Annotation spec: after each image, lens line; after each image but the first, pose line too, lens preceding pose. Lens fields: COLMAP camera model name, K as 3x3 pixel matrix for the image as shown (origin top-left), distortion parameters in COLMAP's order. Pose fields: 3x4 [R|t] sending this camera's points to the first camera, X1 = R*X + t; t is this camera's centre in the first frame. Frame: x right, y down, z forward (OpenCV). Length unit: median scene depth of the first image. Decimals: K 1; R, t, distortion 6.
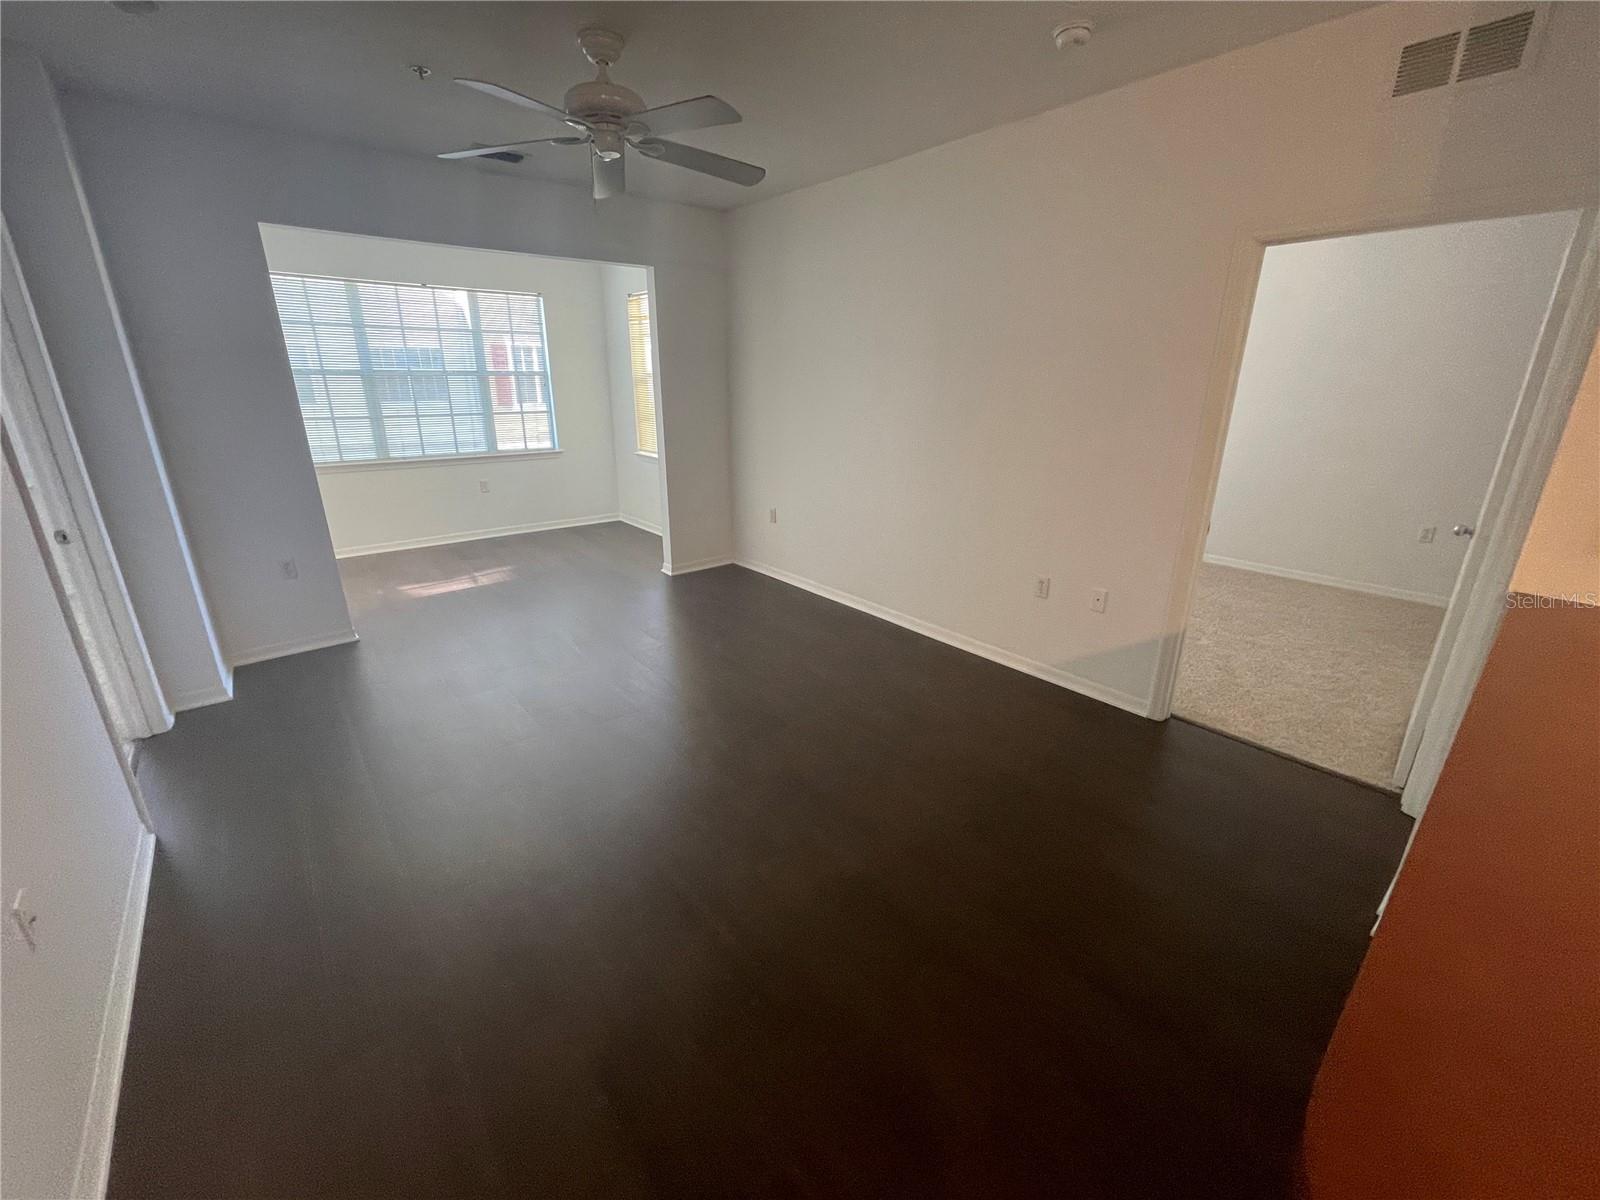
lens RADIAL K [[645.2, 0, 807.3], [0, 645.2, 593.6], [0, 0, 1]] dist [-0.014050, 0.000015]
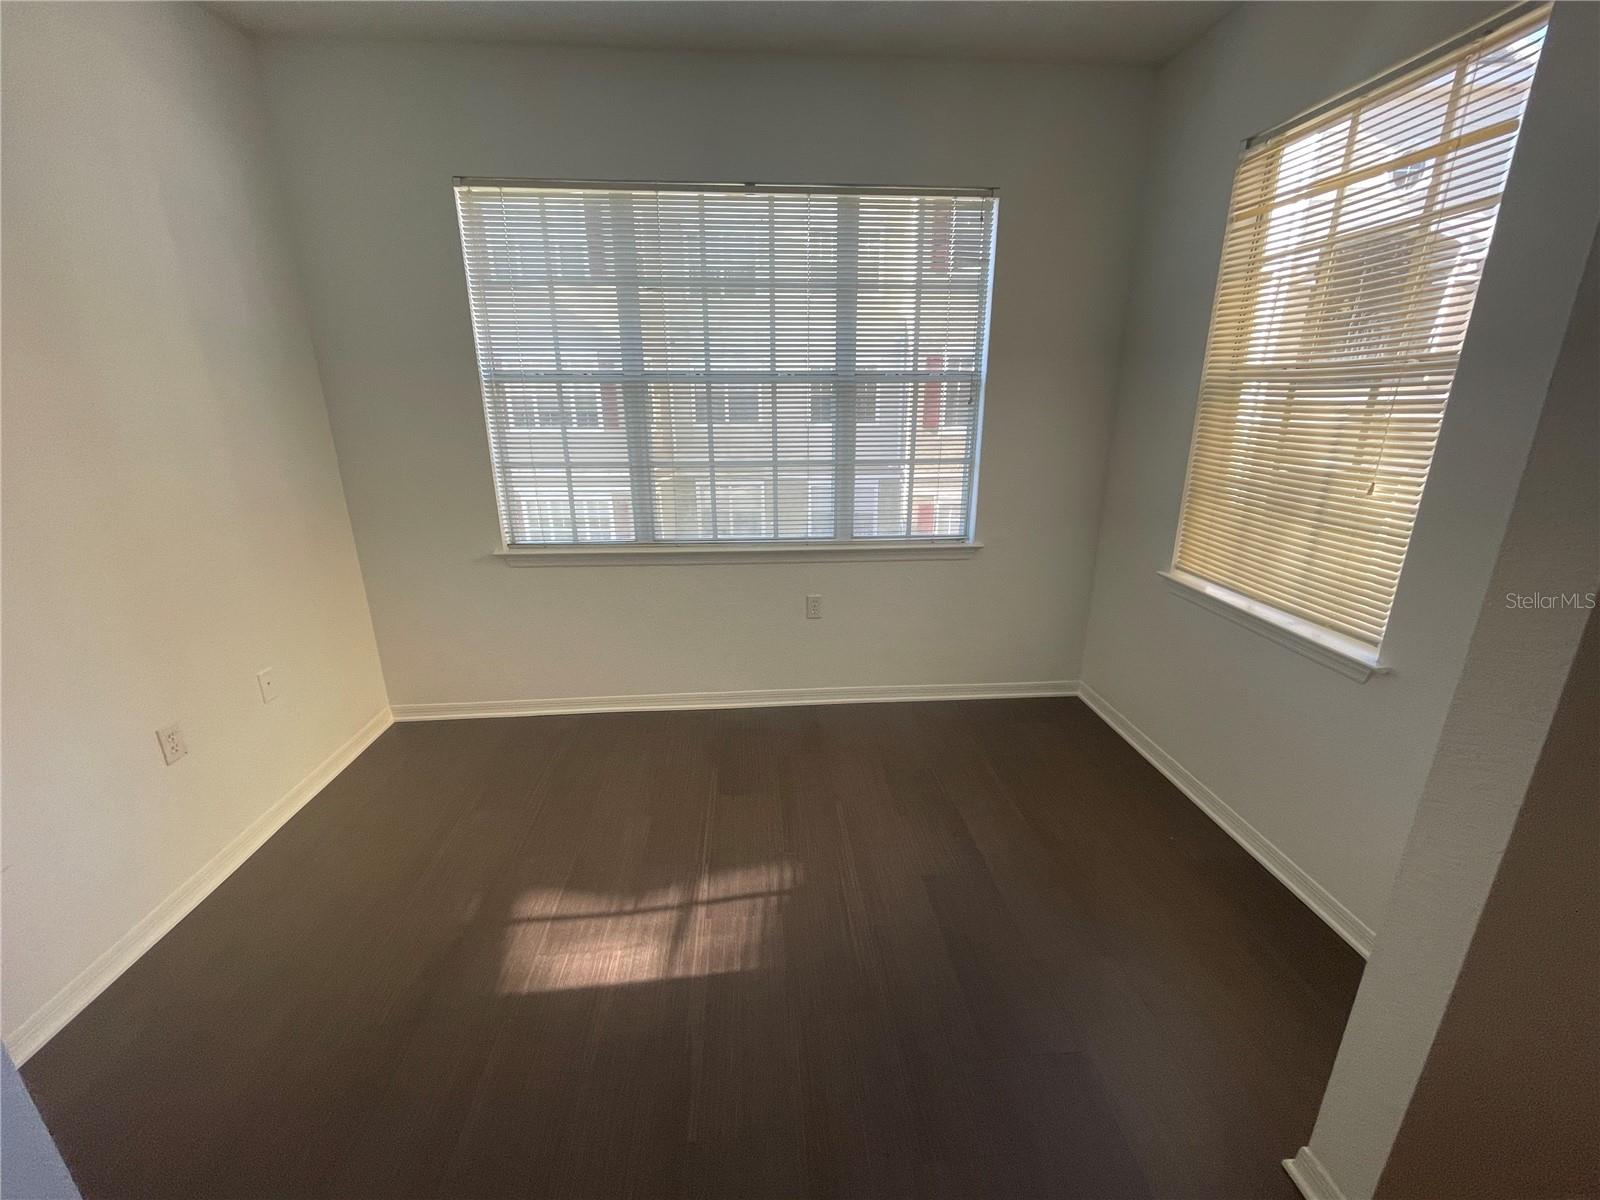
lens RADIAL K [[645.2, 0, 807.3], [0, 645.2, 593.6], [0, 0, 1]] dist [-0.014050, 0.000015]
pose [[0.809476, 0.164555, -0.563622, -0.260081], [-0.178256, 0.983492, 0.031128, -0.217259], [0.559440, 0.075271, 0.825446, 0.666066]]
